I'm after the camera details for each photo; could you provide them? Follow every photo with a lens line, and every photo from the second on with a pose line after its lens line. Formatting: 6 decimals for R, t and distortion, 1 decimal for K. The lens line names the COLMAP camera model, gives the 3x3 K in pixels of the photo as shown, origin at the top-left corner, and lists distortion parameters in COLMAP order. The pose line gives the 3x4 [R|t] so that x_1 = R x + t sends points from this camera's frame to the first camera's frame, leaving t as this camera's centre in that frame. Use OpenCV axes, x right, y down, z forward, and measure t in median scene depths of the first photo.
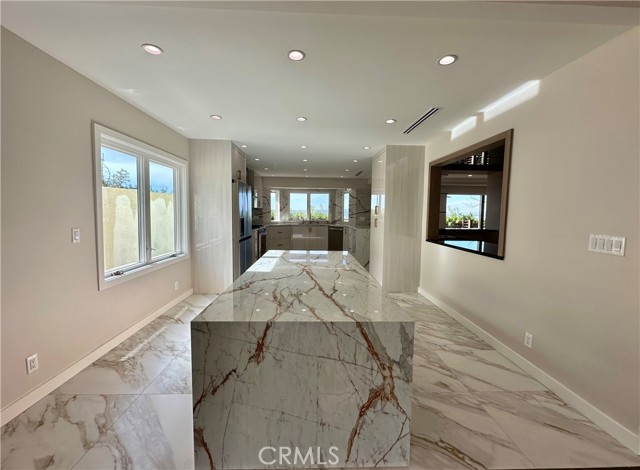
lens RADIAL K [[266.7, 0, 319.9], [0, 266.7, 231.5], [0, 0, 1]] dist [-0.003141, -0.000386]
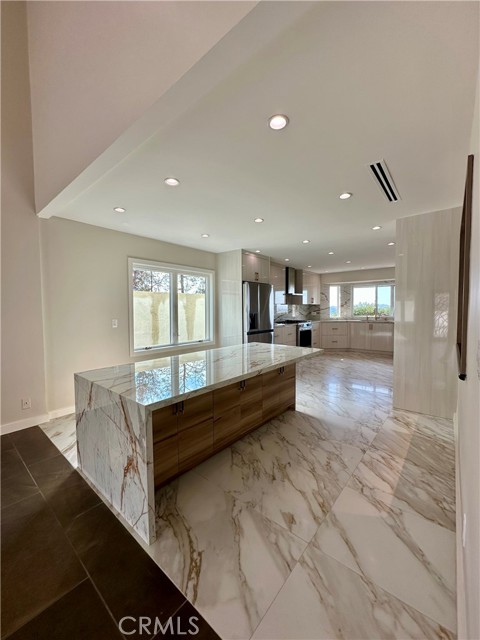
lens RADIAL K [[253.7, 0, 240.0], [0, 253.7, 320.0], [0, 0, 1]] dist [-0.000475, -0.000093]
pose [[0.746531, 0.012129, -0.665241, 0.563911], [-0.032031, 0.999330, -0.017725, -0.001053], [0.664580, 0.034541, 0.746419, 0.206652]]
